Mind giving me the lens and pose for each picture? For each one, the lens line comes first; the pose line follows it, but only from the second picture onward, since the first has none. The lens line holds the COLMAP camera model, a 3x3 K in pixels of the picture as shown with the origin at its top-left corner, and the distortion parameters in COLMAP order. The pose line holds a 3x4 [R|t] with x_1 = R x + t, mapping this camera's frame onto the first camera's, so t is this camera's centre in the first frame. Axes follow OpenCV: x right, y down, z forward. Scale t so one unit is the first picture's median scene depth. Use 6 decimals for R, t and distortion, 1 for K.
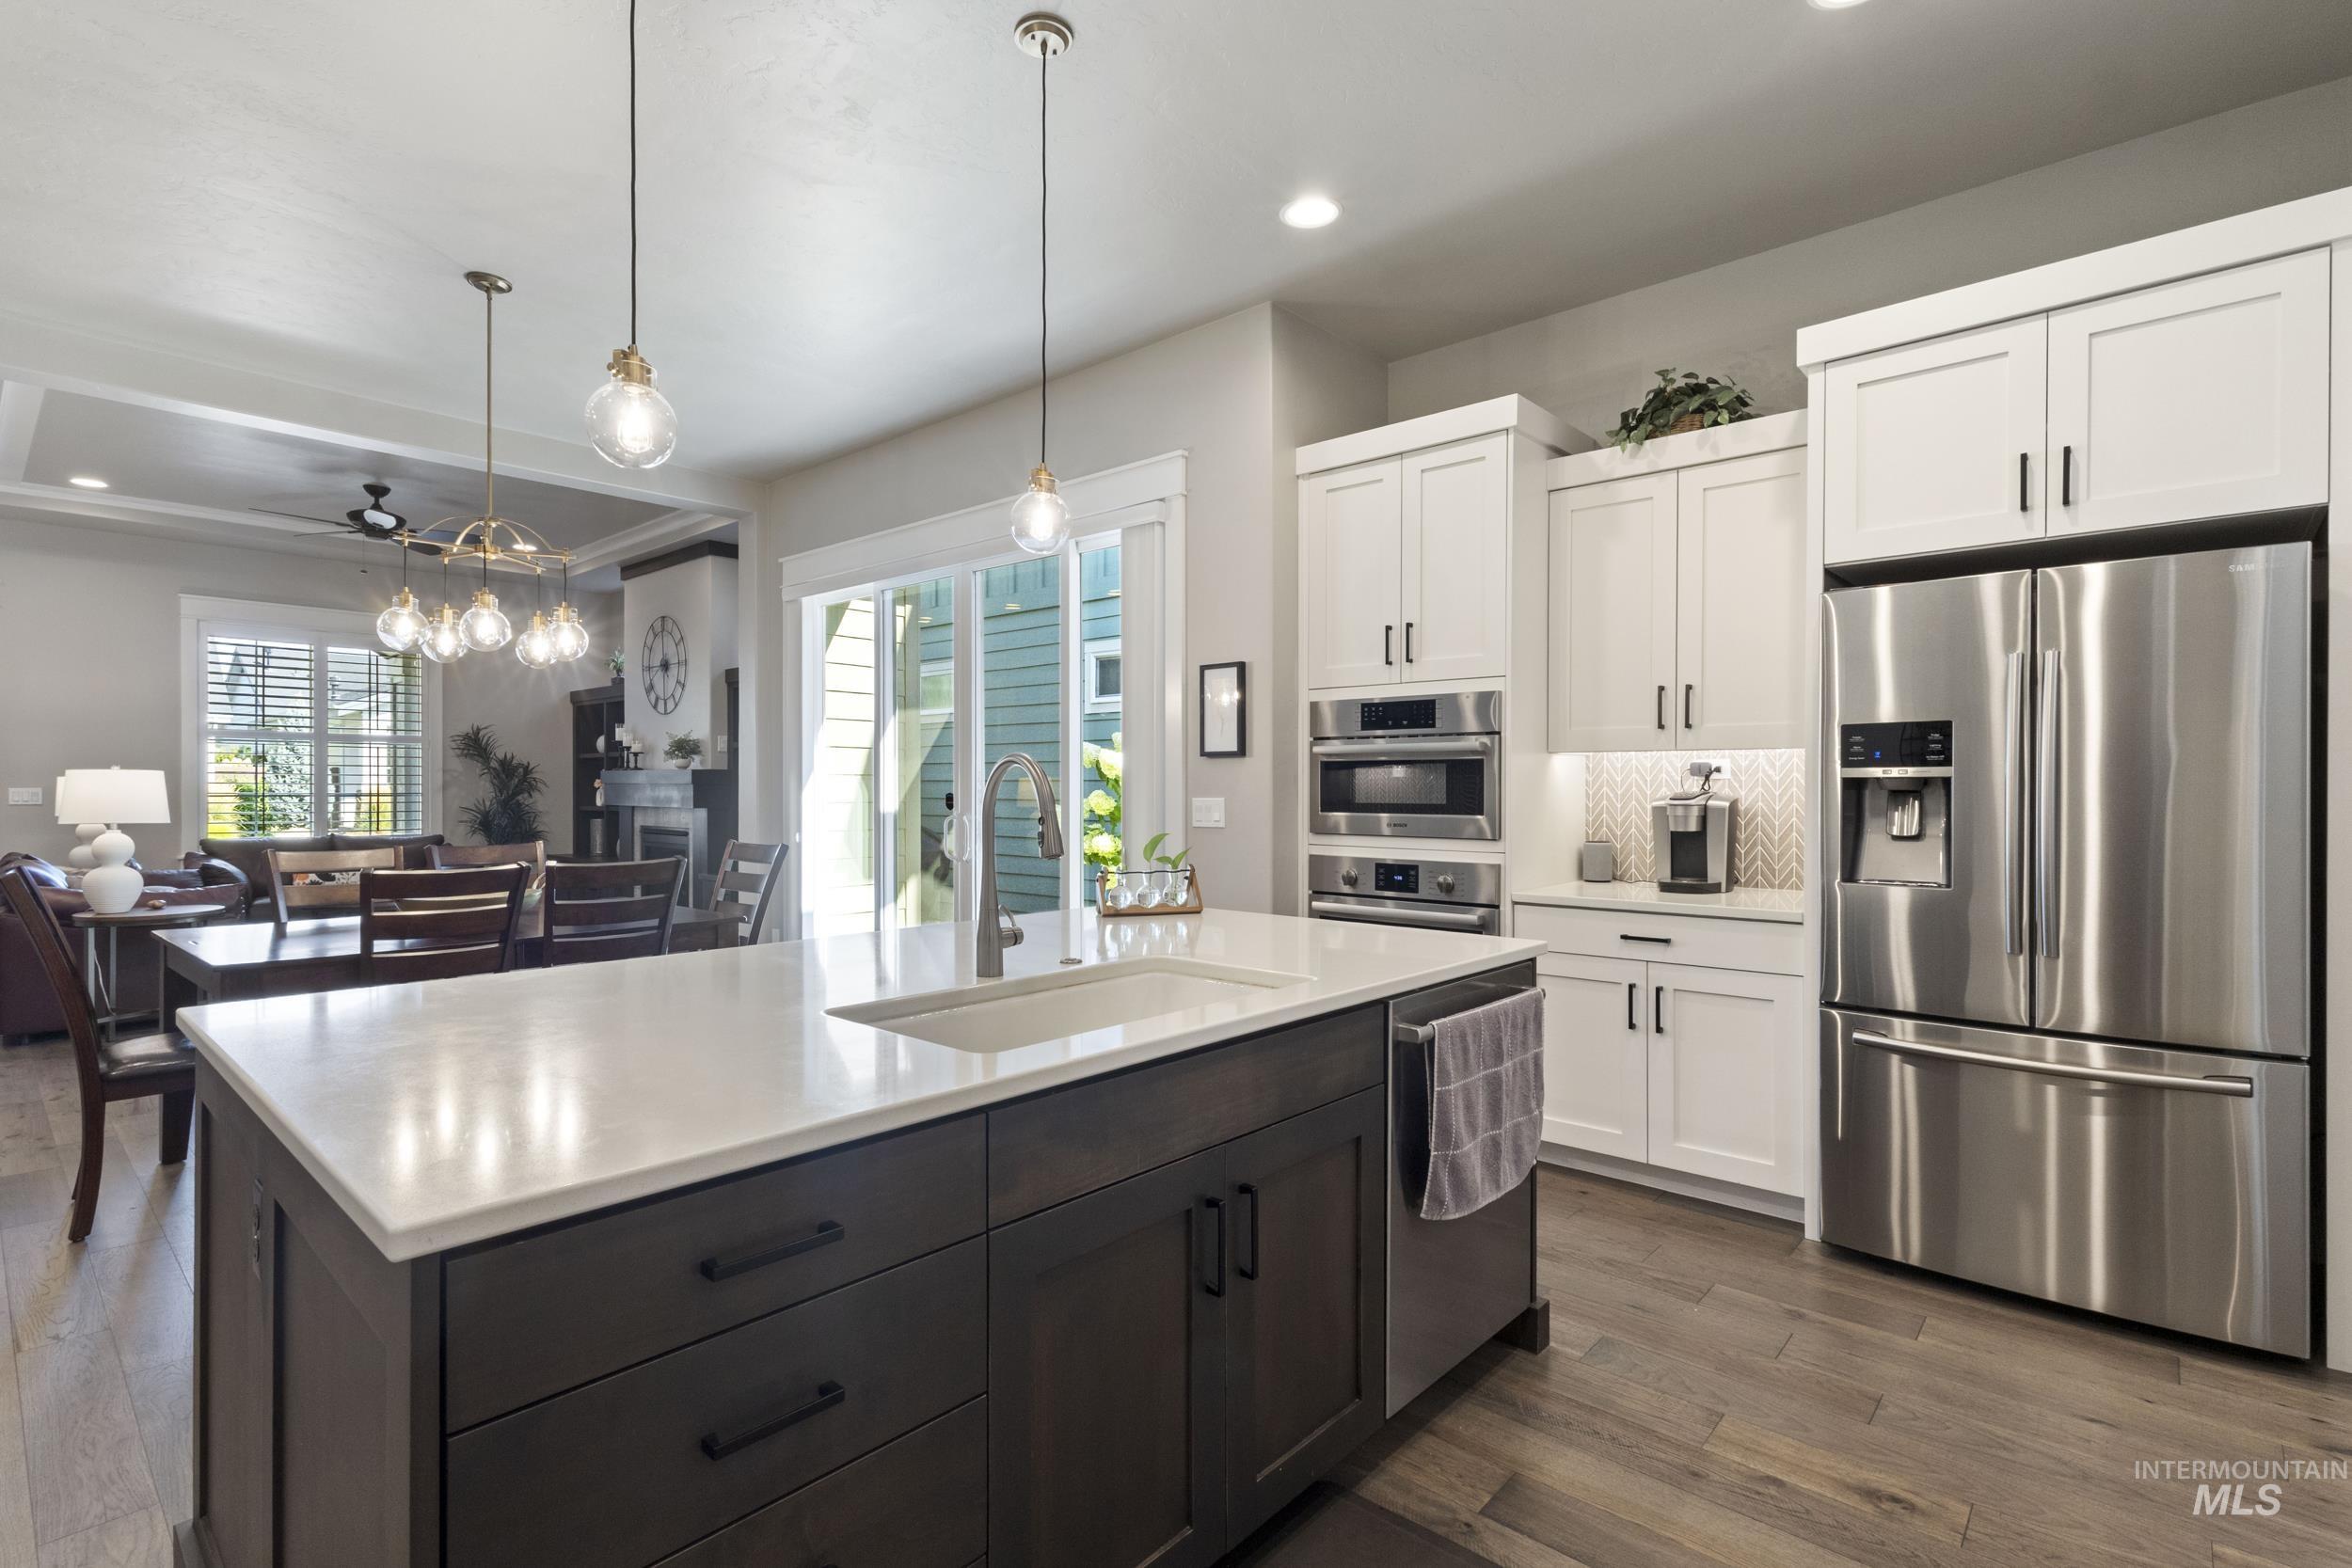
lens RADIAL K [[1104.0, 0, 1176.0], [0, 1104.0, 784.0], [0, 0, 1]] dist [0.002727, 0.000209]
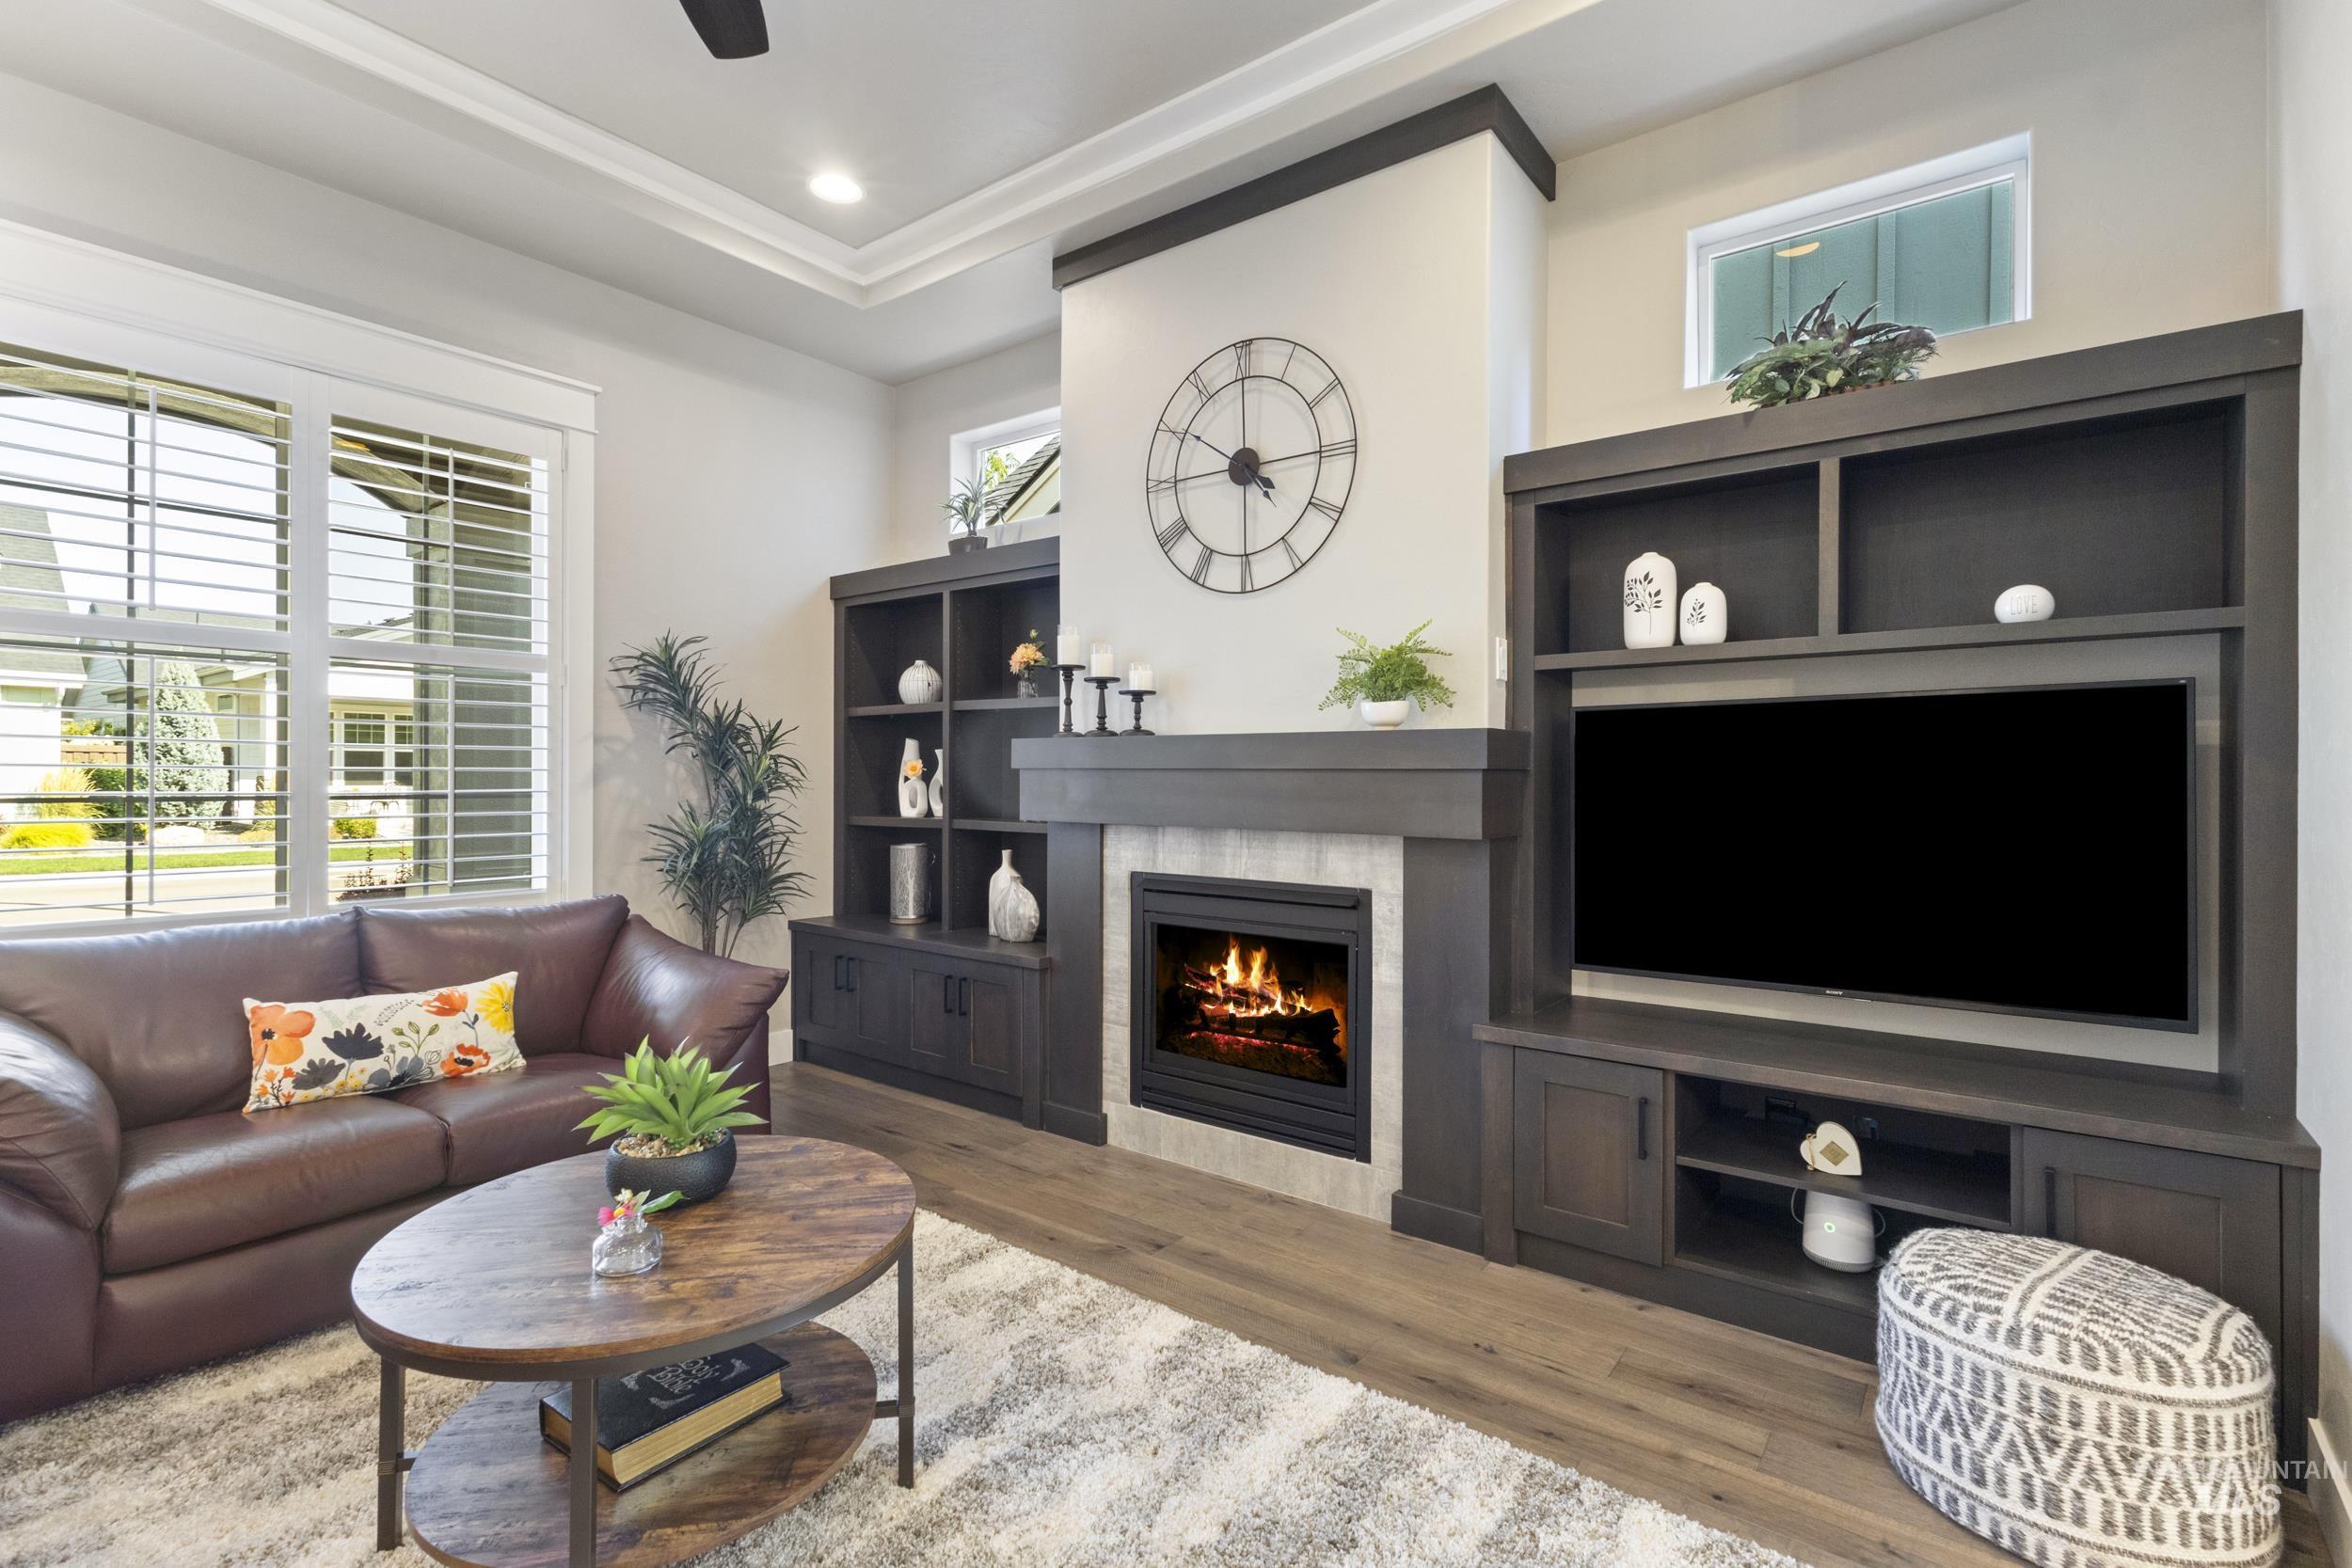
lens RADIAL K [[1076.2, 0, 1176.0], [0, 1076.2, 784.0], [0, 0, 1]] dist [-0.000374, -0.000040]
pose [[0.994084, -0.003989, 0.108543, -1.143043], [0.003050, 0.999957, 0.008814, 0.005785], [-0.108574, -0.008431, 0.994053, 1.329488]]
